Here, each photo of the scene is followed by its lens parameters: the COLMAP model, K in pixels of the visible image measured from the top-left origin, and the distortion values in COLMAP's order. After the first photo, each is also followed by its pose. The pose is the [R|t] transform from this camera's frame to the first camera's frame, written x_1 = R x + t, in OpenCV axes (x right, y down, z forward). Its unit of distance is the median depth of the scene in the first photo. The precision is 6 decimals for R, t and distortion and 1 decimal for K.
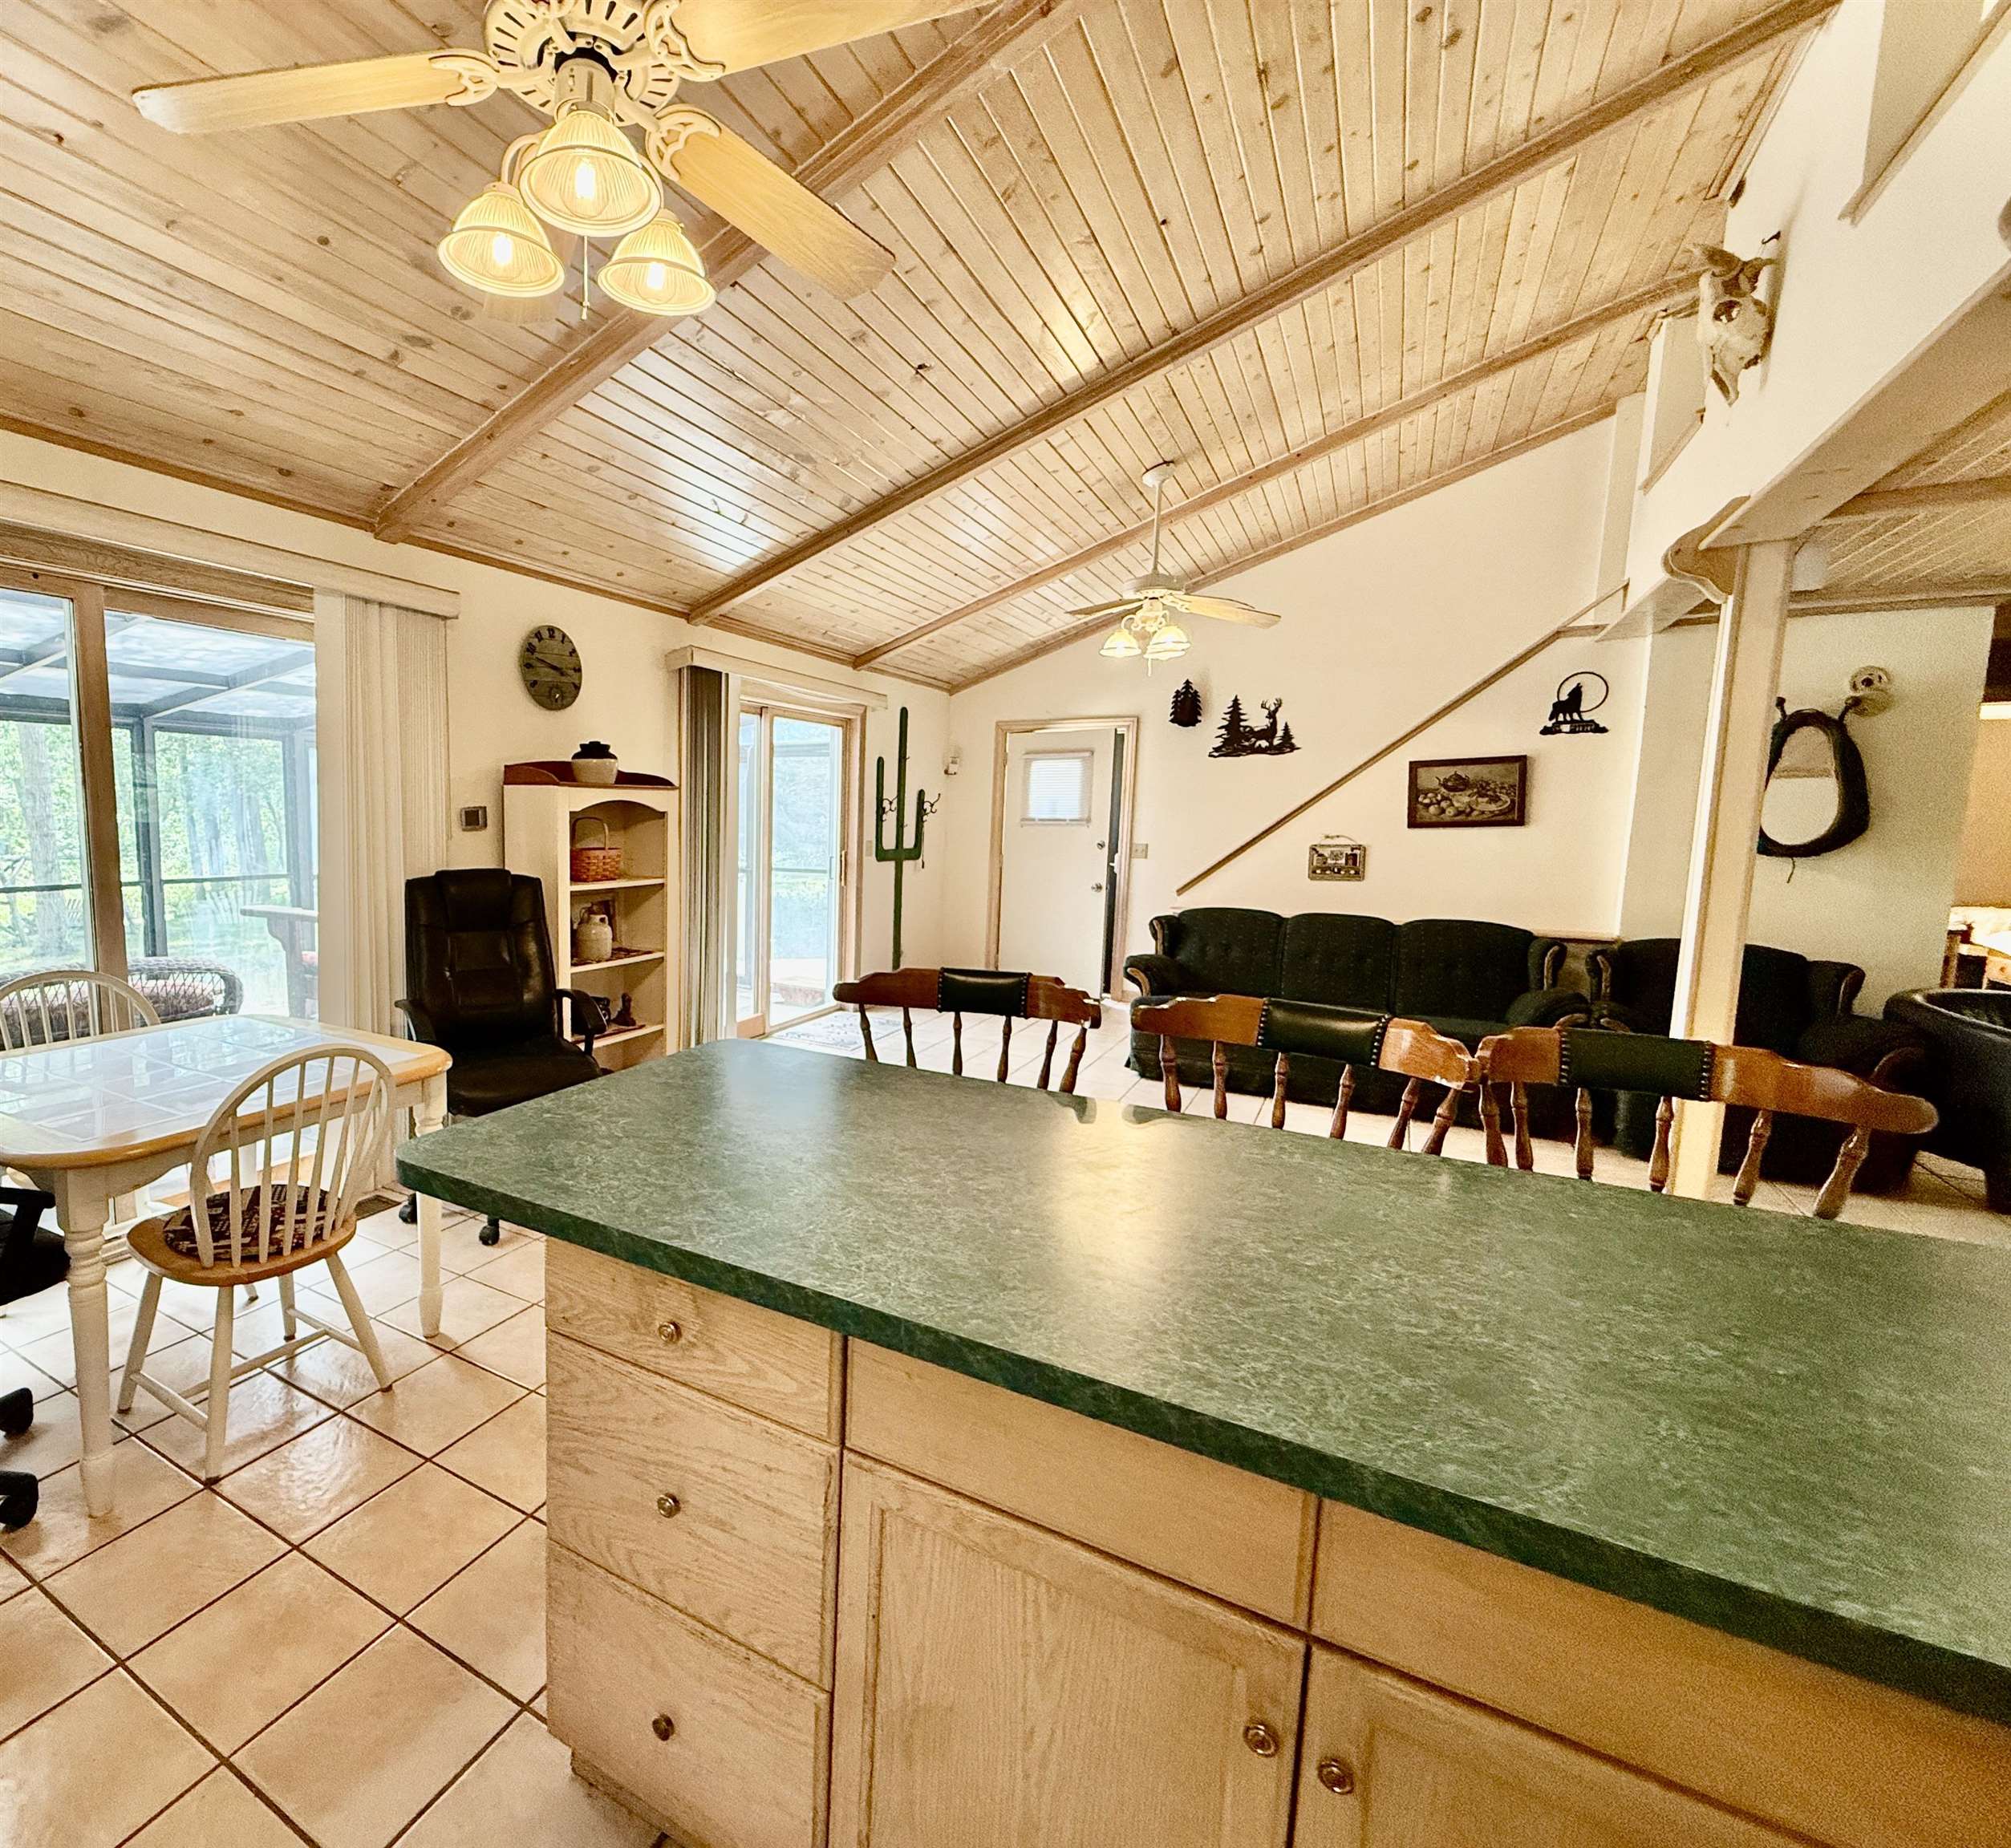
lens RADIAL K [[964.8, 0, 798.9], [0, 964.8, 920.6], [0, 0, 1]] dist [-0.000366, -0.000404]
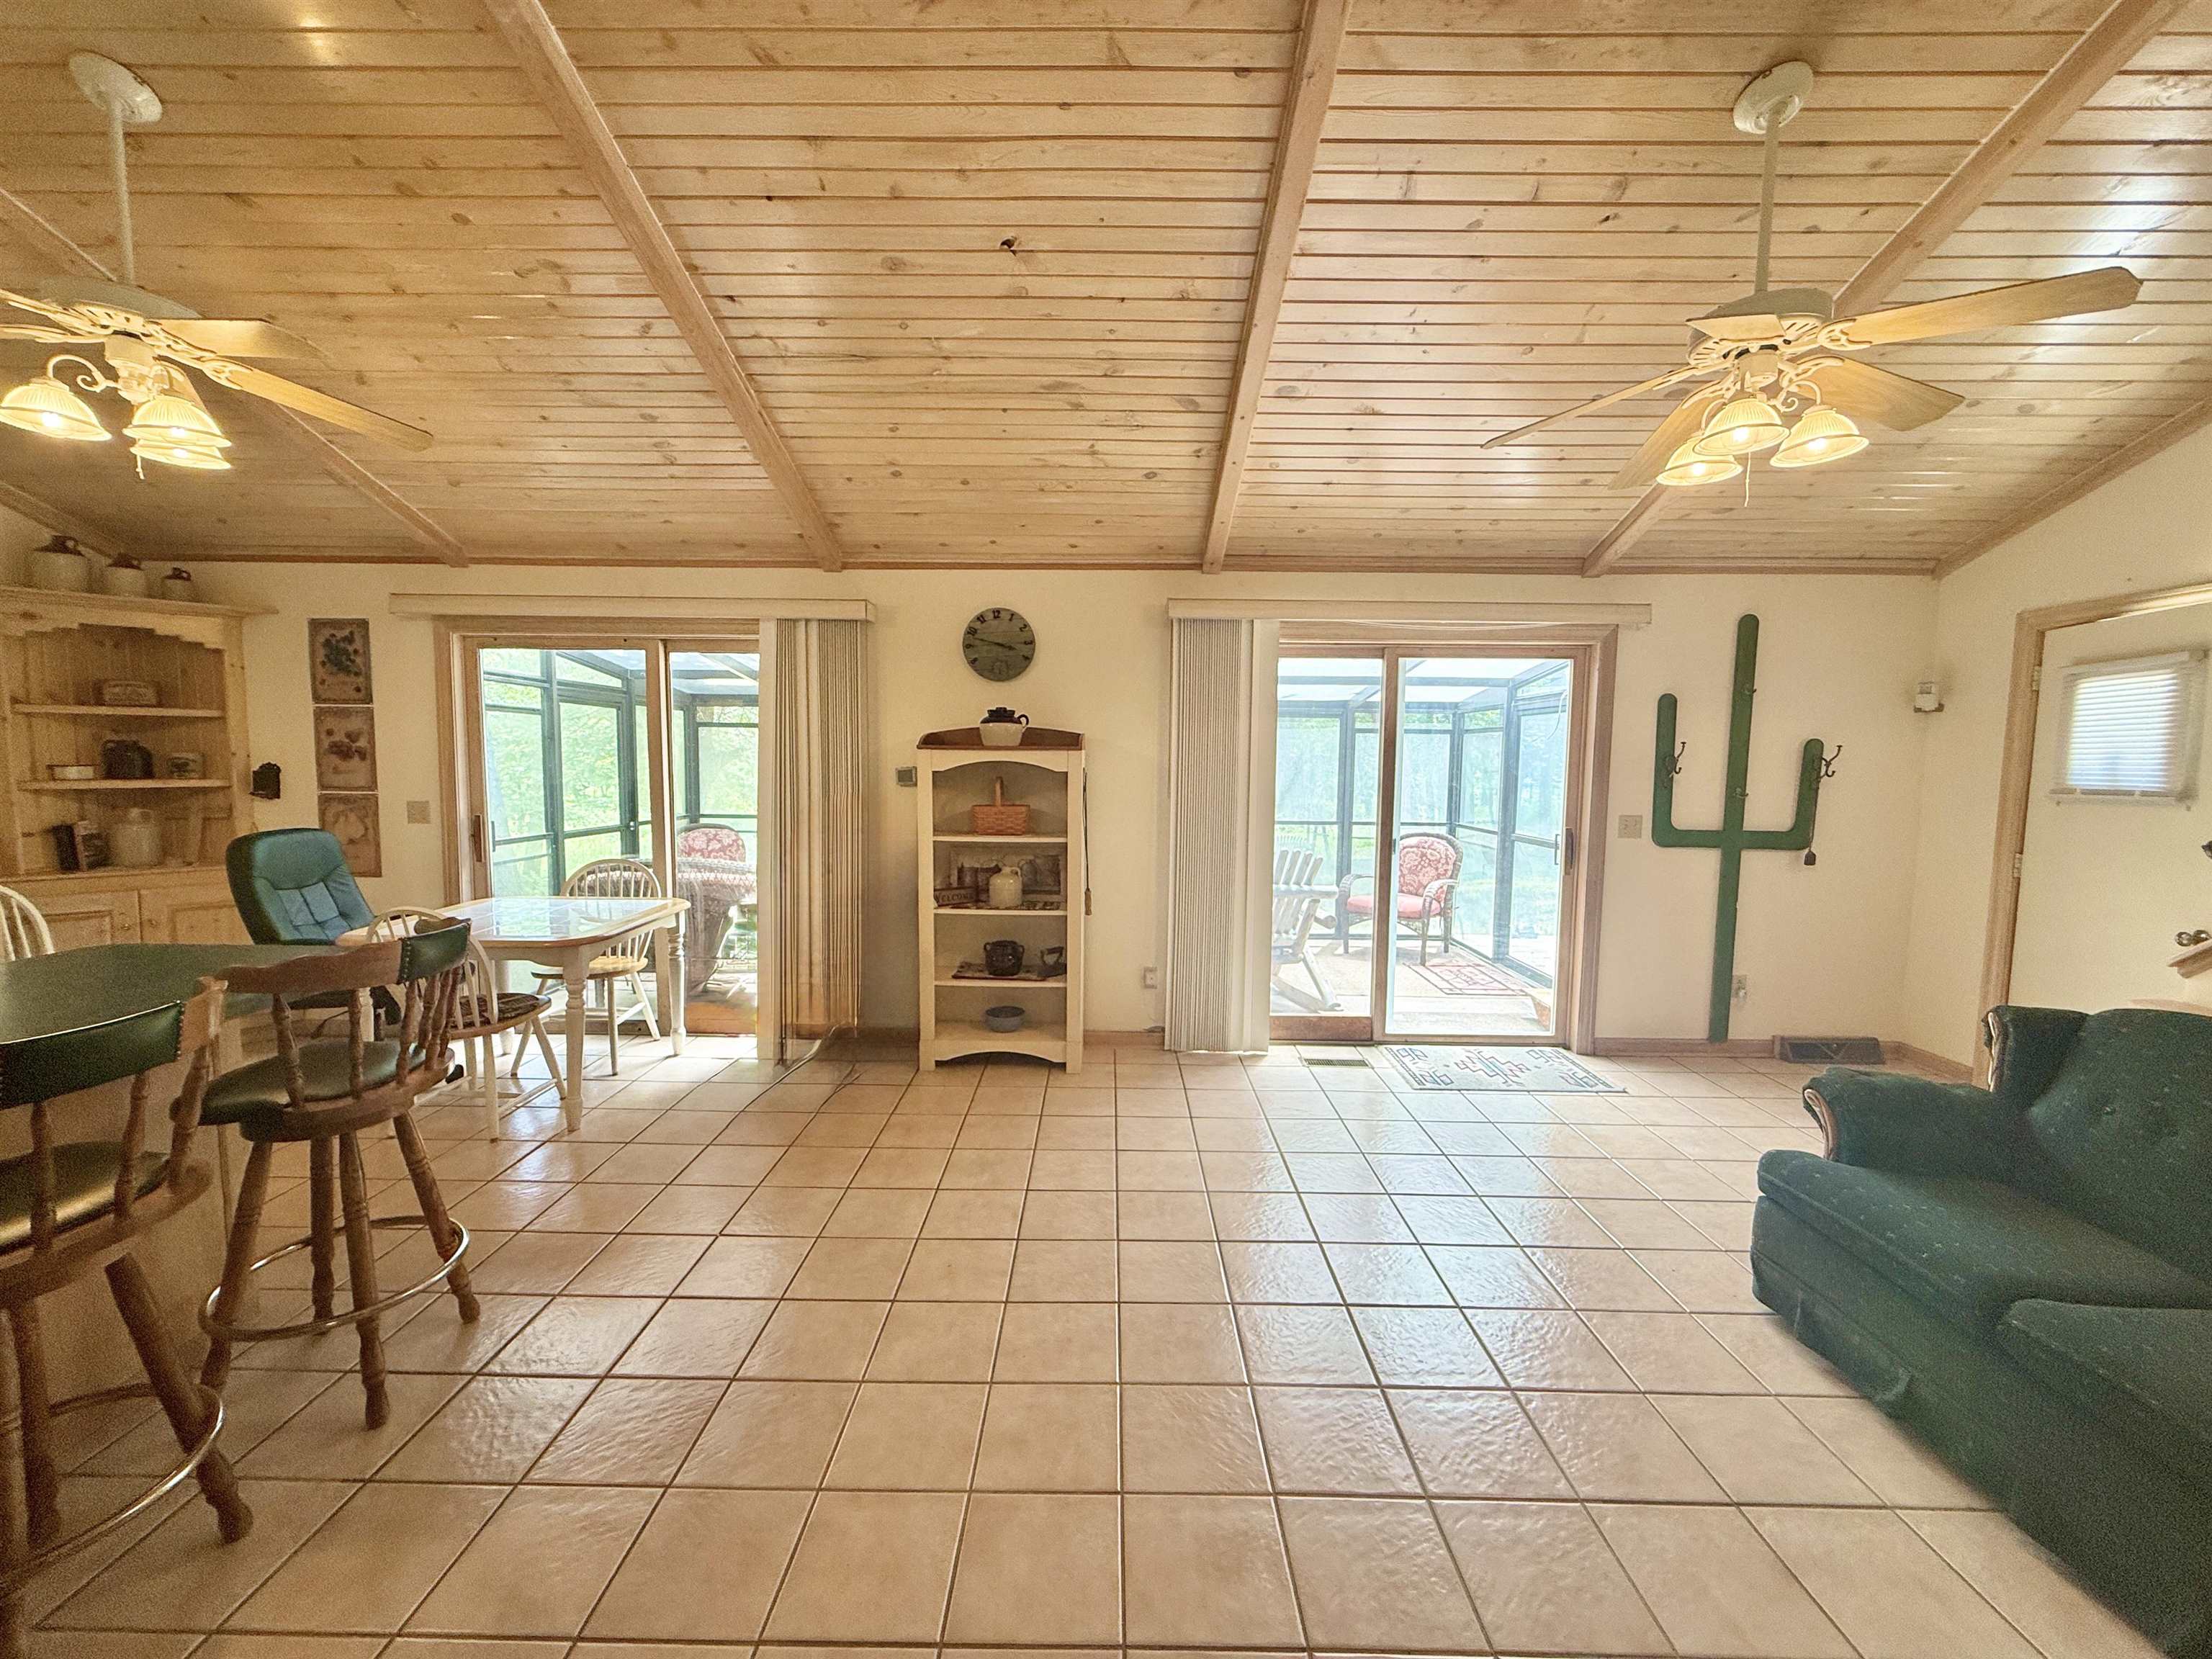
lens RADIAL K [[880.4, 0, 1100.2], [0, 880.4, 827.7], [0, 0, 1]] dist [-0.001788, 0.000975]
pose [[0.522330, 0.058415, -0.850740, 0.531214], [-0.099592, 0.995002, 0.007173, -0.052127], [0.846907, 0.080980, 0.525538, 0.441602]]
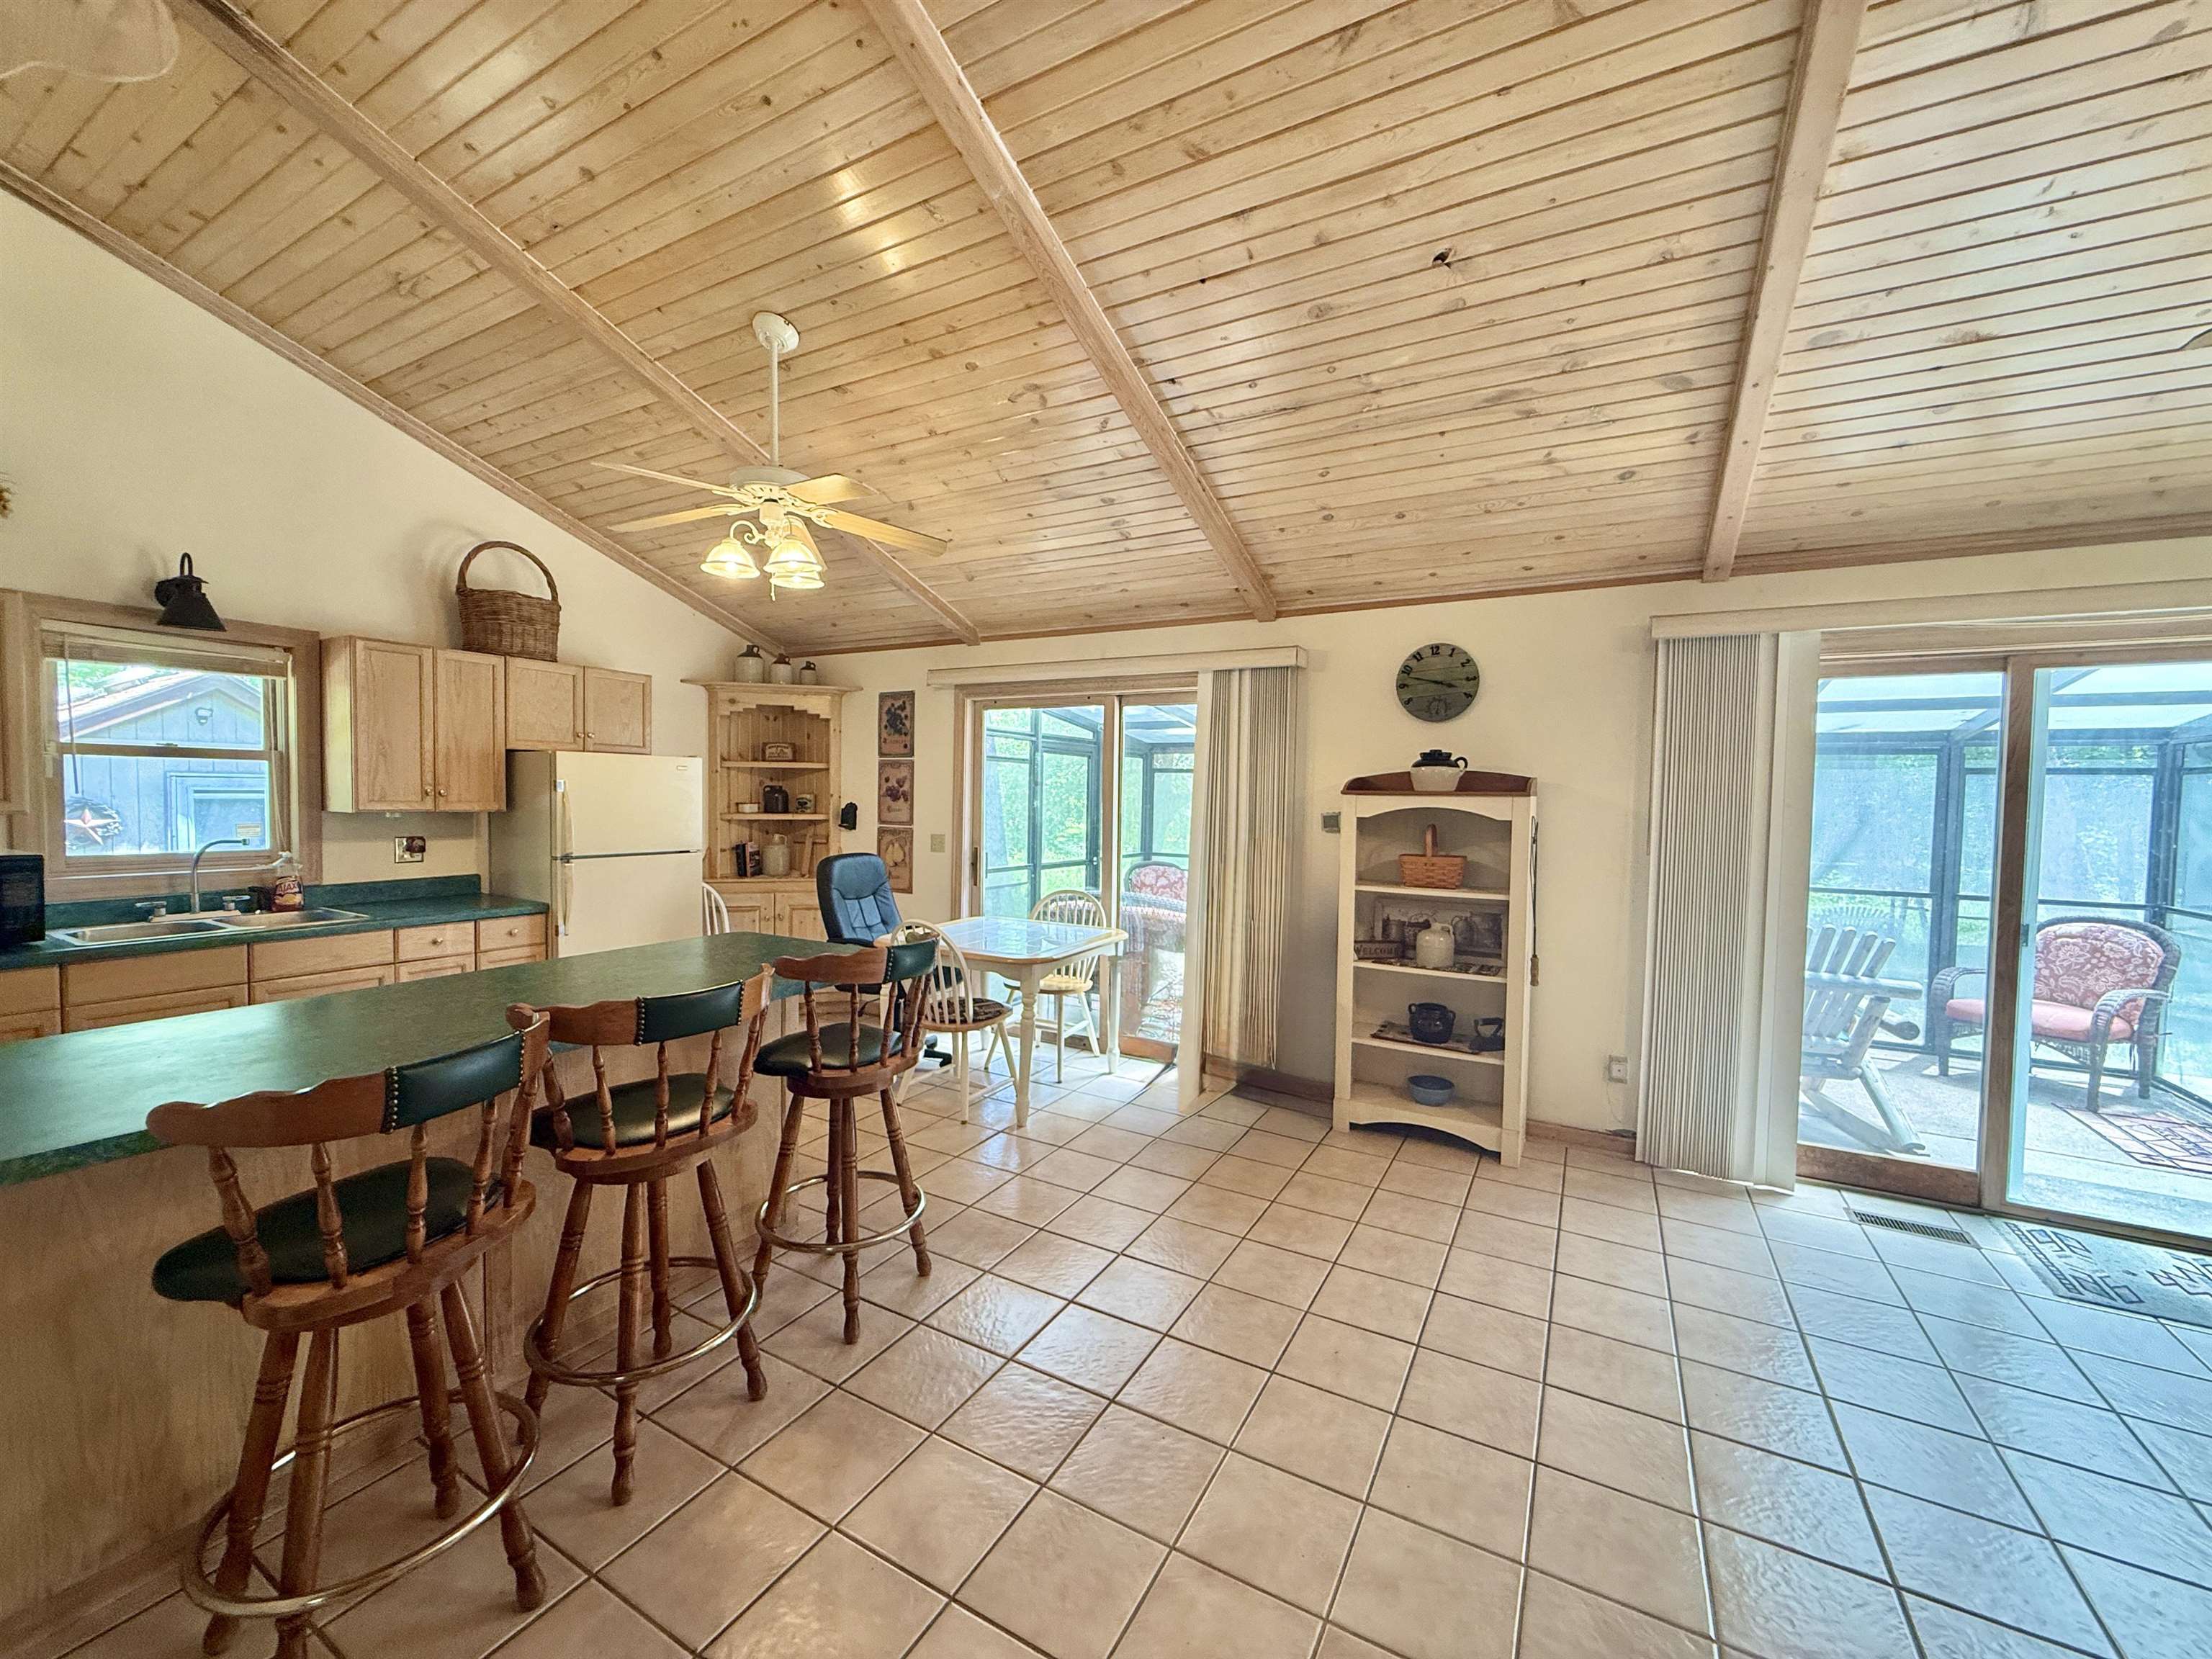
lens RADIAL K [[880.4, 0, 1100.7], [0, 880.4, 827.3], [0, 0, 1]] dist [-0.001788, 0.000975]
pose [[0.043578, 0.022784, -0.998790, 0.526065], [-0.130117, 0.991354, 0.016938, -0.057109], [0.990541, 0.129221, 0.046166, 0.470249]]
